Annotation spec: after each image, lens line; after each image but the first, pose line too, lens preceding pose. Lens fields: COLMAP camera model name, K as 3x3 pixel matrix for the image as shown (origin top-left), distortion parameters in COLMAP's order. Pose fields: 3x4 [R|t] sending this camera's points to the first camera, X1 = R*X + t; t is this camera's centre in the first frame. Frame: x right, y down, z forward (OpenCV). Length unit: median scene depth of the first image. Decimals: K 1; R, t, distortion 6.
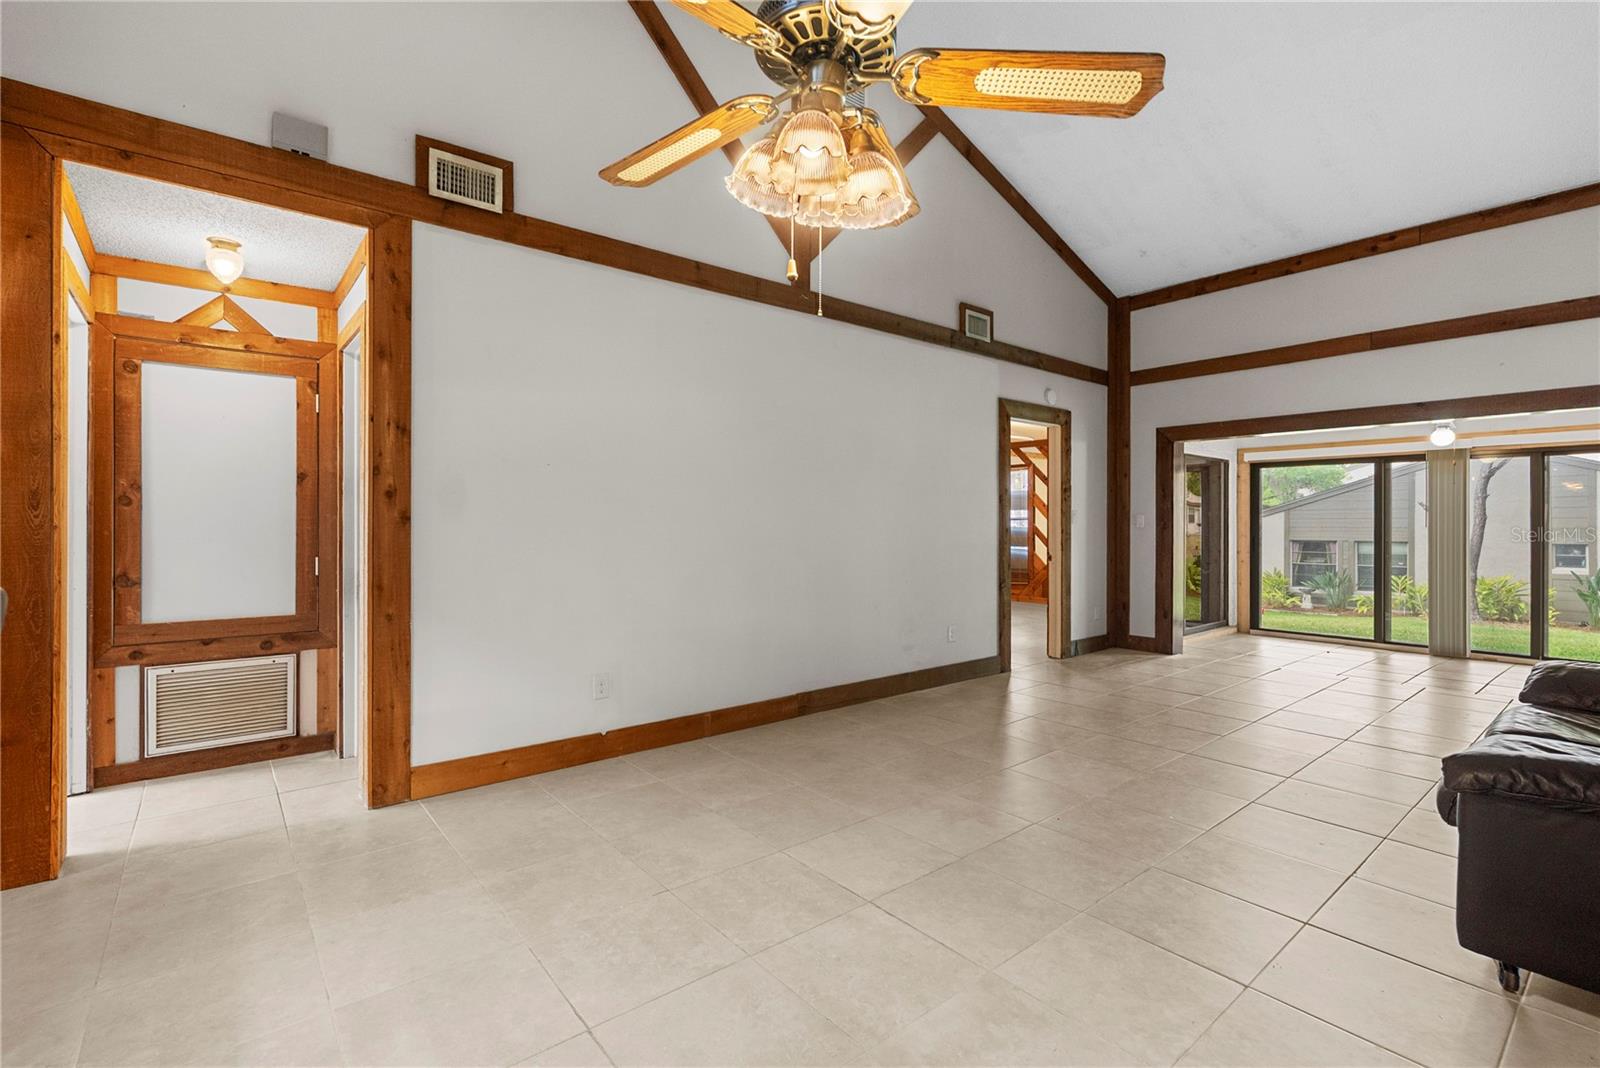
lens RADIAL K [[731.3, 0, 819.8], [0, 731.3, 521.2], [0, 0, 1]] dist [0.000866, 0.000039]
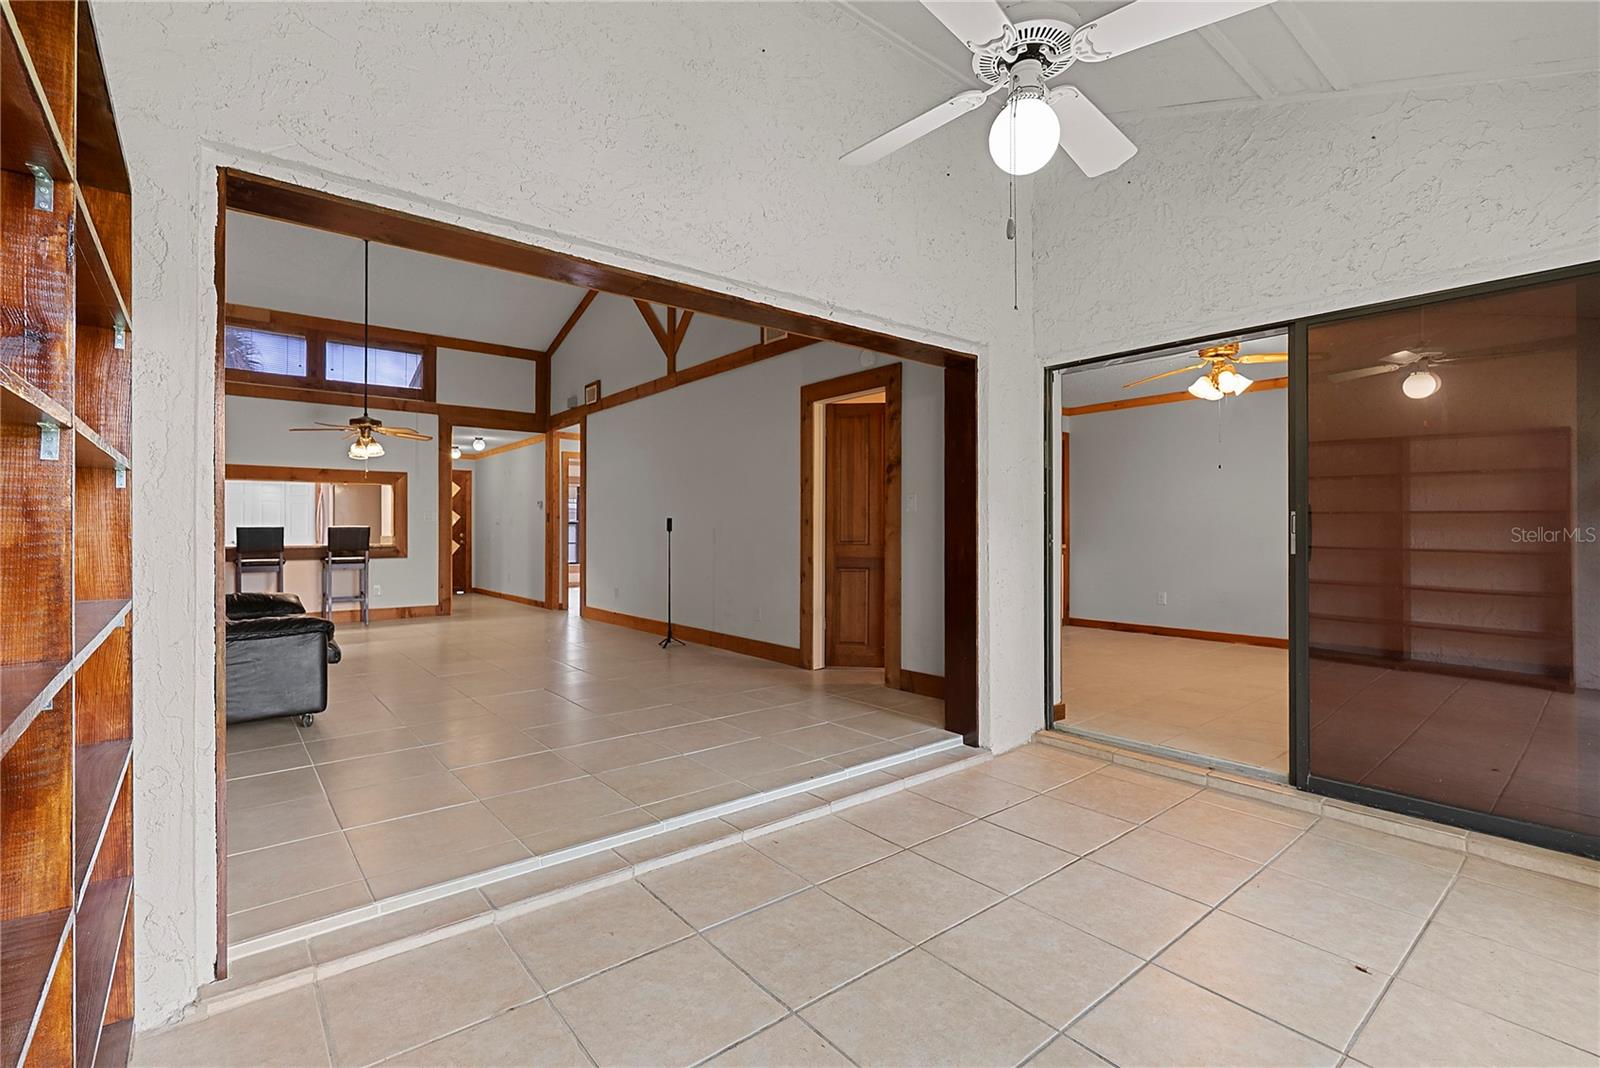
lens RADIAL K [[720.0, 0, 799.9], [0, 720.0, 528.4], [0, 0, 1]] dist [-0.002436, 0.000019]
pose [[-0.014376, -0.008756, -0.999858, 1.933723], [0.001060, 0.999961, -0.008772, 0.048823], [0.999896, -0.001186, -0.014366, 1.611768]]
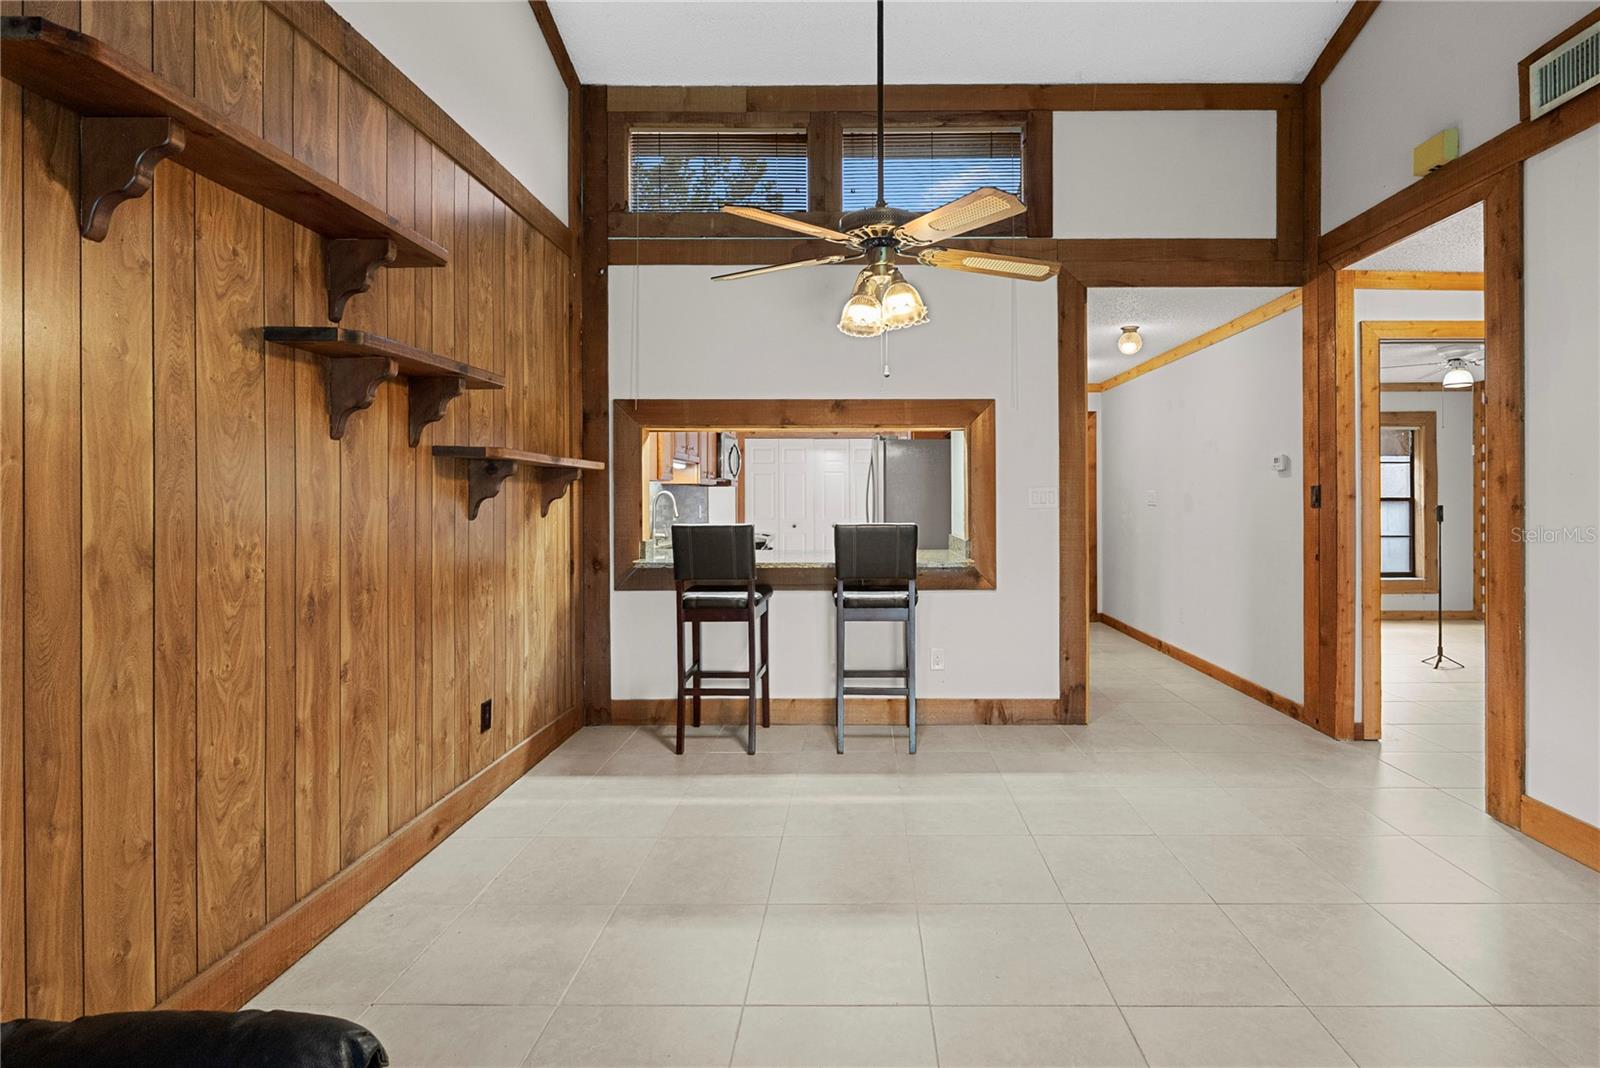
lens RADIAL K [[742.0, 0, 860.9], [0, 742.0, 494.3], [0, 0, 1]] dist [-0.000326, -0.000189]
pose [[-0.644870, -0.007275, -0.764257, 0.526401], [-0.000366, 0.999958, -0.009209, -0.008799], [0.764292, -0.005659, -0.644846, 0.827278]]
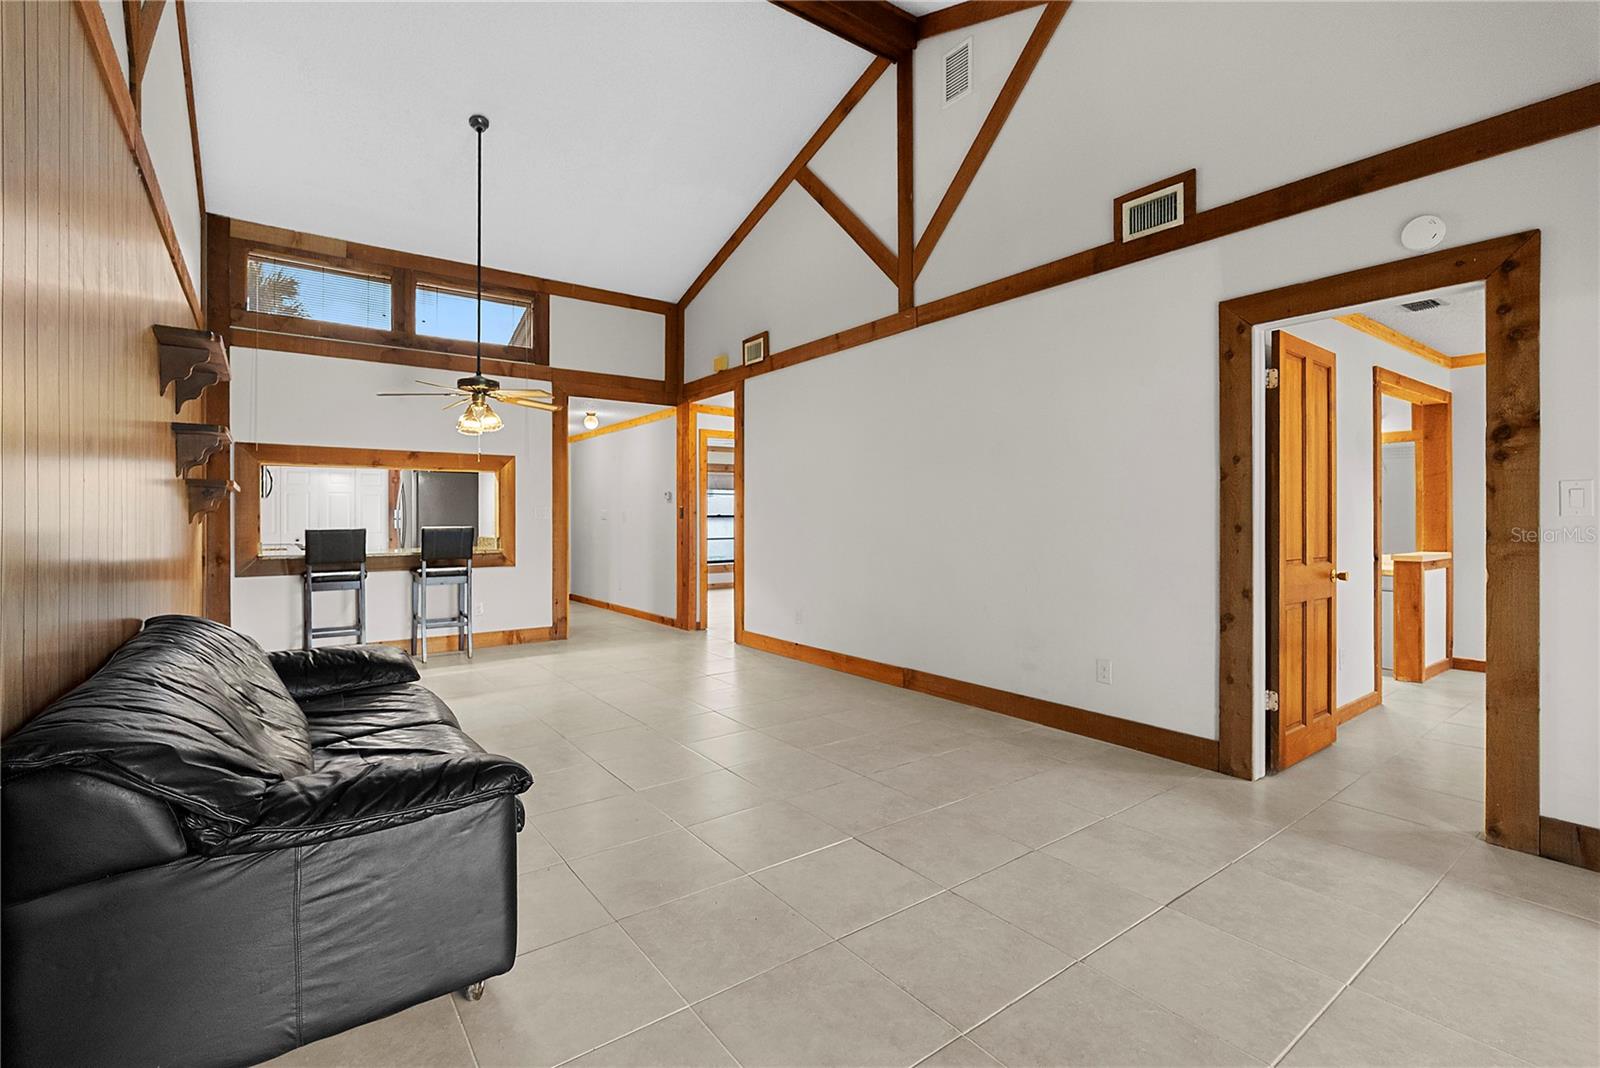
lens RADIAL K [[713.2, 0, 793.5], [0, 713.2, 516.8], [0, 0, 1]] dist [-0.004654, -0.000317]
pose [[-0.069286, -0.006903, -0.997573, 1.336496], [0.001978, 0.999973, -0.007057, 0.011147], [0.997595, -0.002462, -0.069271, 1.110210]]
